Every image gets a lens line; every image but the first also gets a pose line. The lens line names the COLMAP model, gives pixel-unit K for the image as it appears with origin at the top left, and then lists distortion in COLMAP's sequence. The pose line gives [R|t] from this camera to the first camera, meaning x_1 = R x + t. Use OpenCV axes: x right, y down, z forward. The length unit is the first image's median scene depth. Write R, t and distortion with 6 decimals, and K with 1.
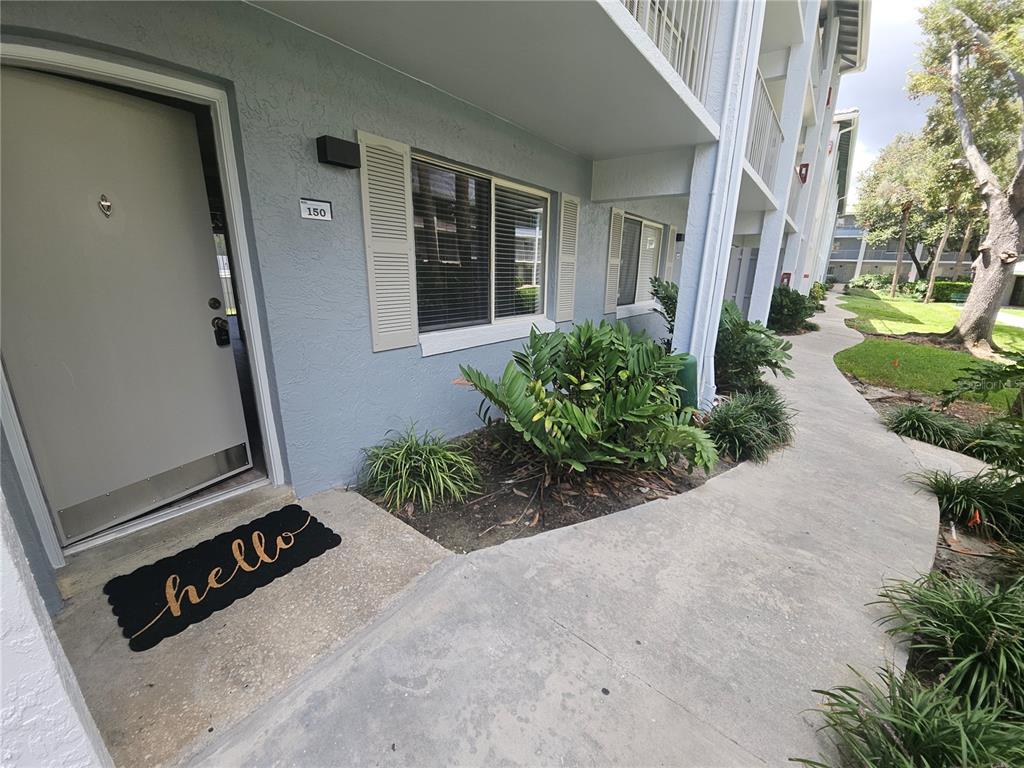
lens RADIAL K [[408.1, 0, 519.4], [0, 408.1, 382.6], [0, 0, 1]] dist [-0.006870, -0.006146]
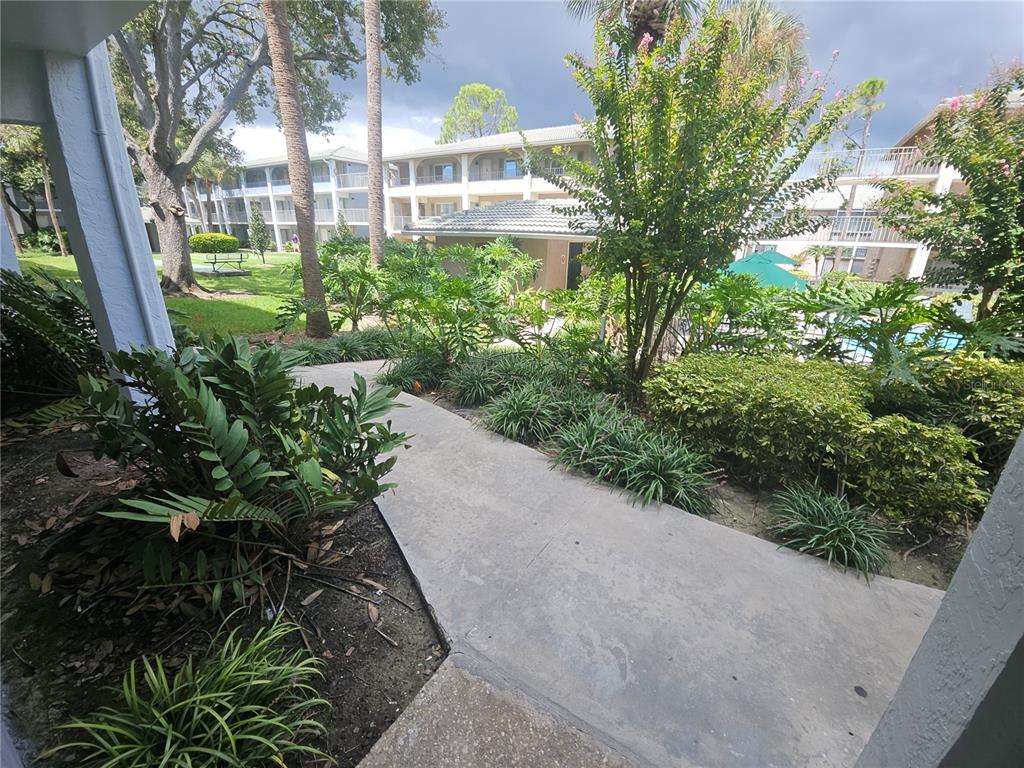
lens RADIAL K [[408.1, 0, 515.3], [0, 408.1, 384.5], [0, 0, 1]] dist [-0.006870, -0.006146]
pose [[-0.083709, -0.364144, 0.927573, -0.629143], [0.243597, 0.895121, 0.373387, -0.262708], [-0.966257, 0.257211, 0.013774, 0.675825]]
